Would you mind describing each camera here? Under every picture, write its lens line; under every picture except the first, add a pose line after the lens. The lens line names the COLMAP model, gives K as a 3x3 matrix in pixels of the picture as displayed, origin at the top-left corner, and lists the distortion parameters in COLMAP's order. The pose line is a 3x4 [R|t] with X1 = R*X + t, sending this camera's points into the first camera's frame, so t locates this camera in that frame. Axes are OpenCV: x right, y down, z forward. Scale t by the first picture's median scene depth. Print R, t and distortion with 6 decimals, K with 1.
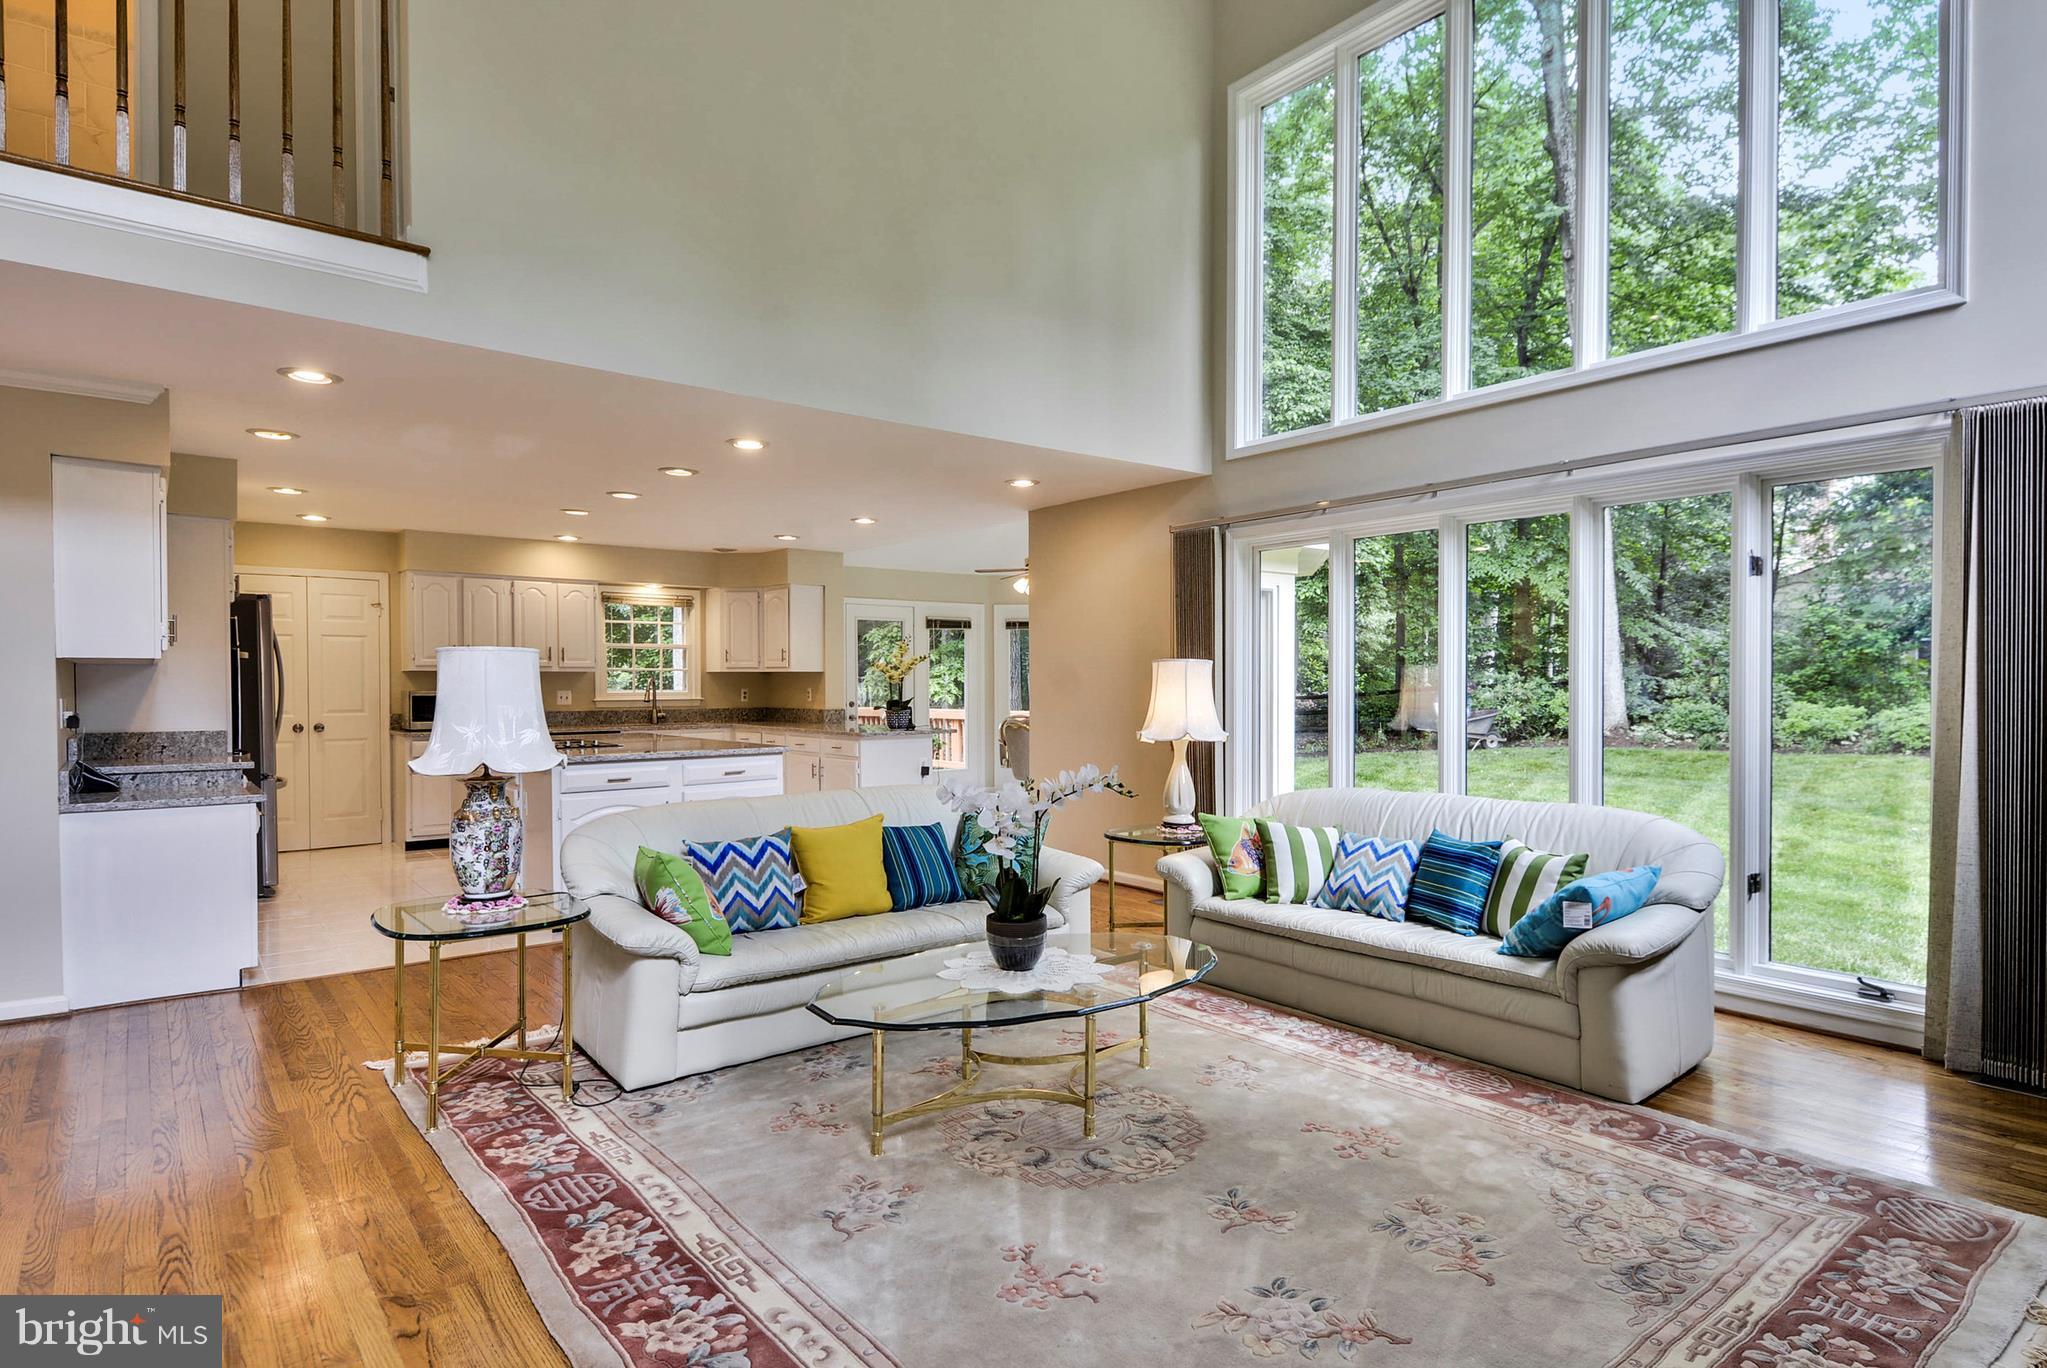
lens RADIAL K [[1101.9, 0, 1063.1], [0, 1101.9, 693.7], [0, 0, 1]] dist [0.027702, 0.000155]
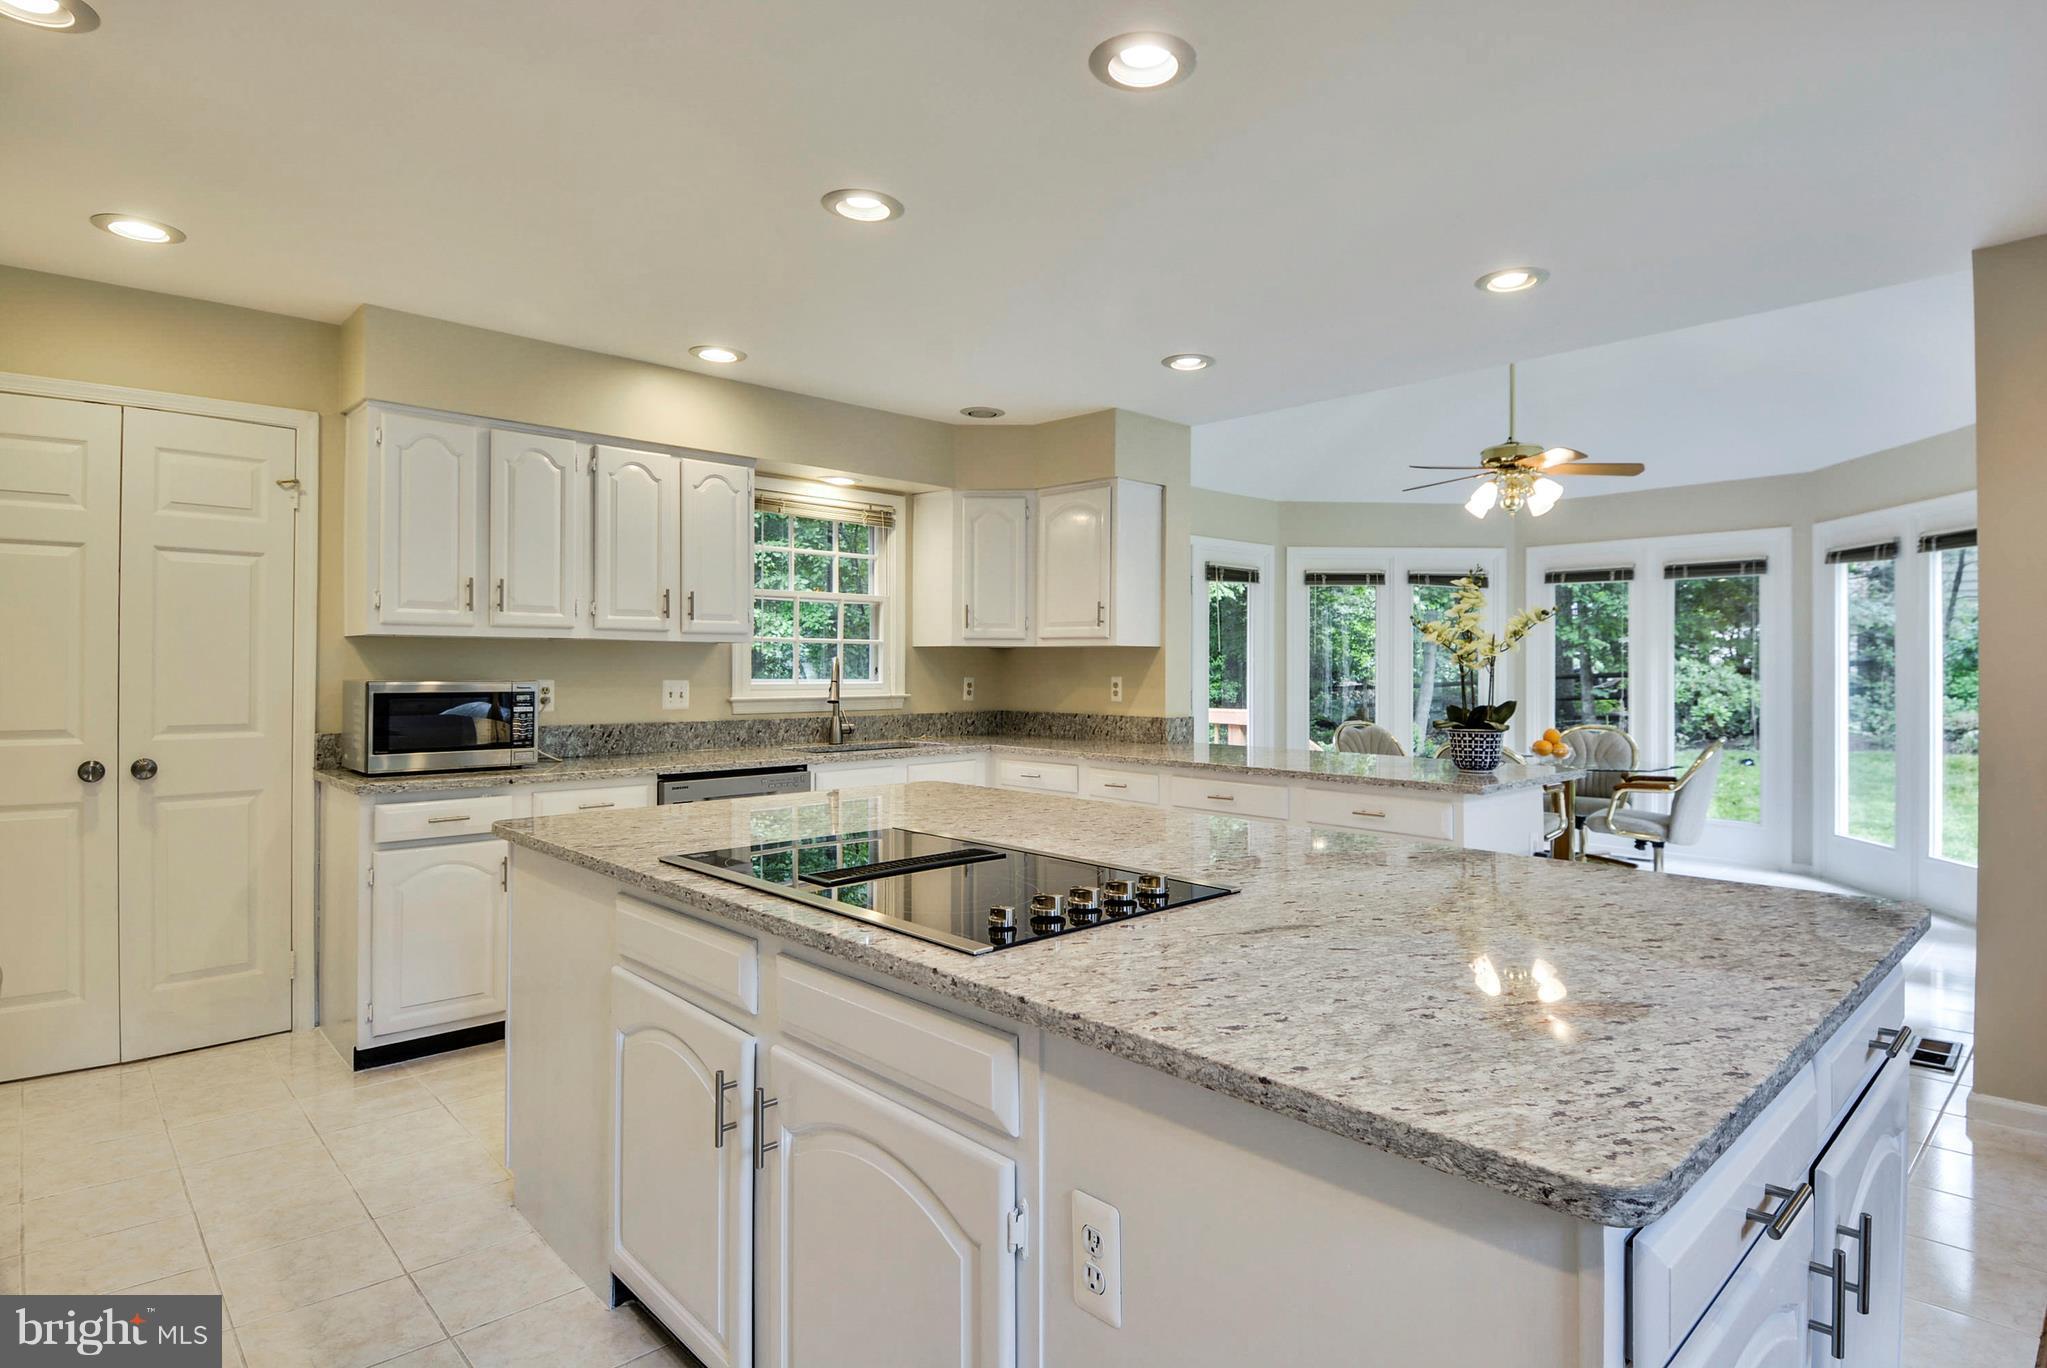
lens RADIAL K [[1073.3, 0, 1062.4], [0, 1073.3, 657.0], [0, 0, 1]] dist [0.048164, -0.051218]
pose [[0.996210, 0.006480, 0.086736, -0.308807], [-0.004768, 0.999790, -0.019928, -0.004259], [-0.086846, 0.019439, 0.996032, 0.485526]]
